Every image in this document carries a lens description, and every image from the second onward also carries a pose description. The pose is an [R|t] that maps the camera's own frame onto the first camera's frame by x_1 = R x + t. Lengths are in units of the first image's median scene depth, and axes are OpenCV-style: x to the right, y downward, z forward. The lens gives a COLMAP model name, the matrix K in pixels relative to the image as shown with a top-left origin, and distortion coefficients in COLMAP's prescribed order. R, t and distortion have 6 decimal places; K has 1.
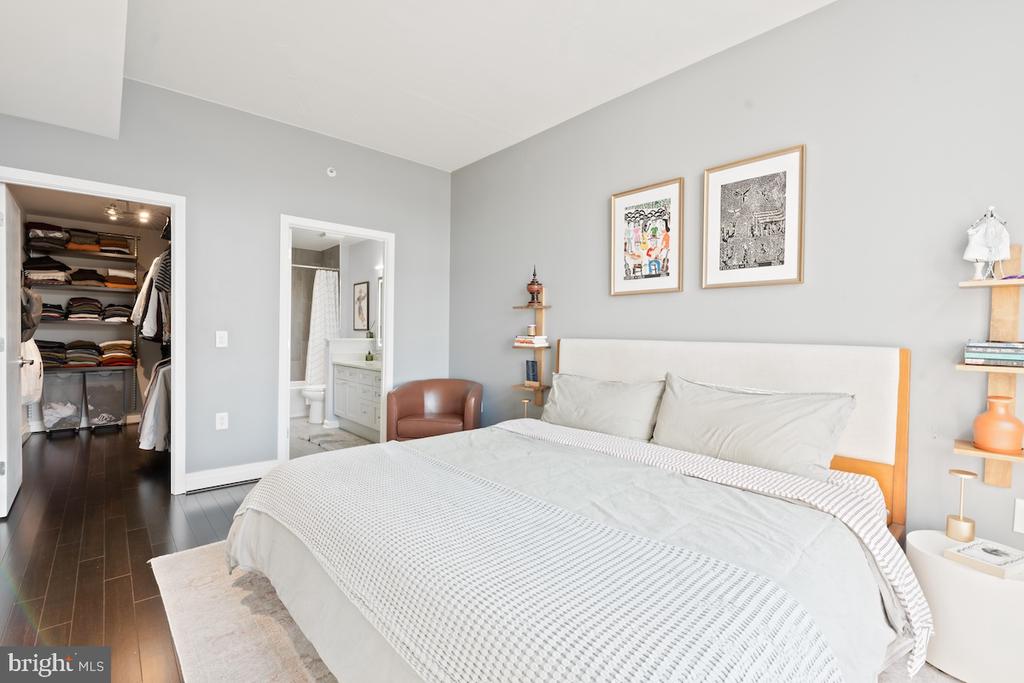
lens RADIAL K [[460.1, 0, 513.4], [0, 460.1, 339.6], [0, 0, 1]] dist [-0.005128, 0.002449]
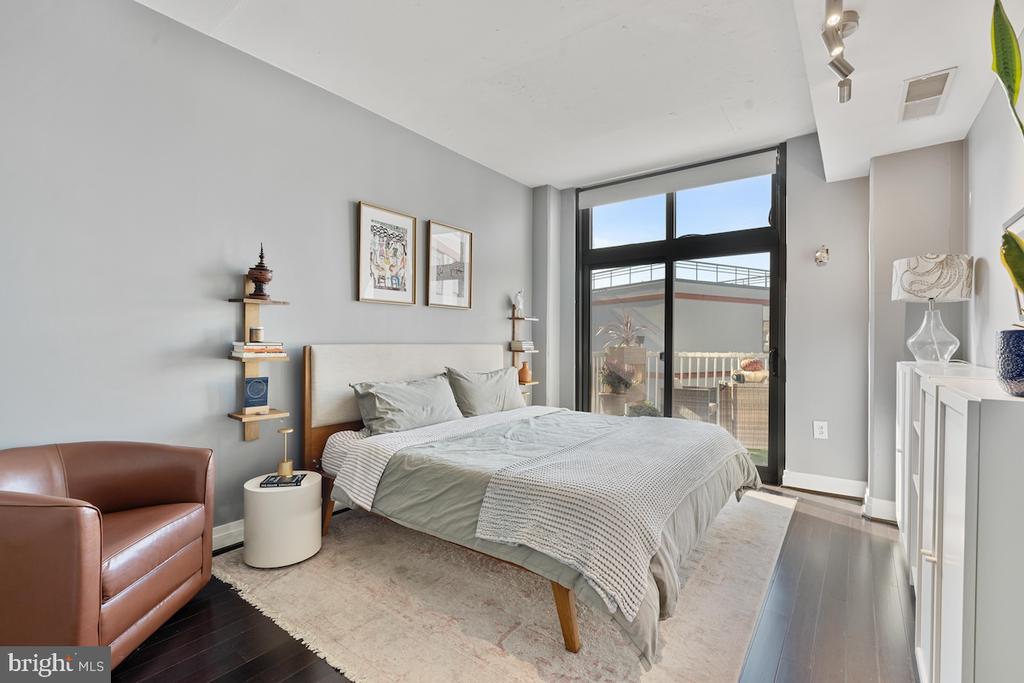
lens RADIAL K [[460.1, 0, 511.6], [0, 460.1, 338.2], [0, 0, 1]] dist [-0.005128, 0.002449]
pose [[-0.207139, -0.011141, 0.978248, -0.892291], [0.006759, 0.999895, 0.012818, -0.026513], [-0.978288, 0.009267, -0.207042, 0.942939]]
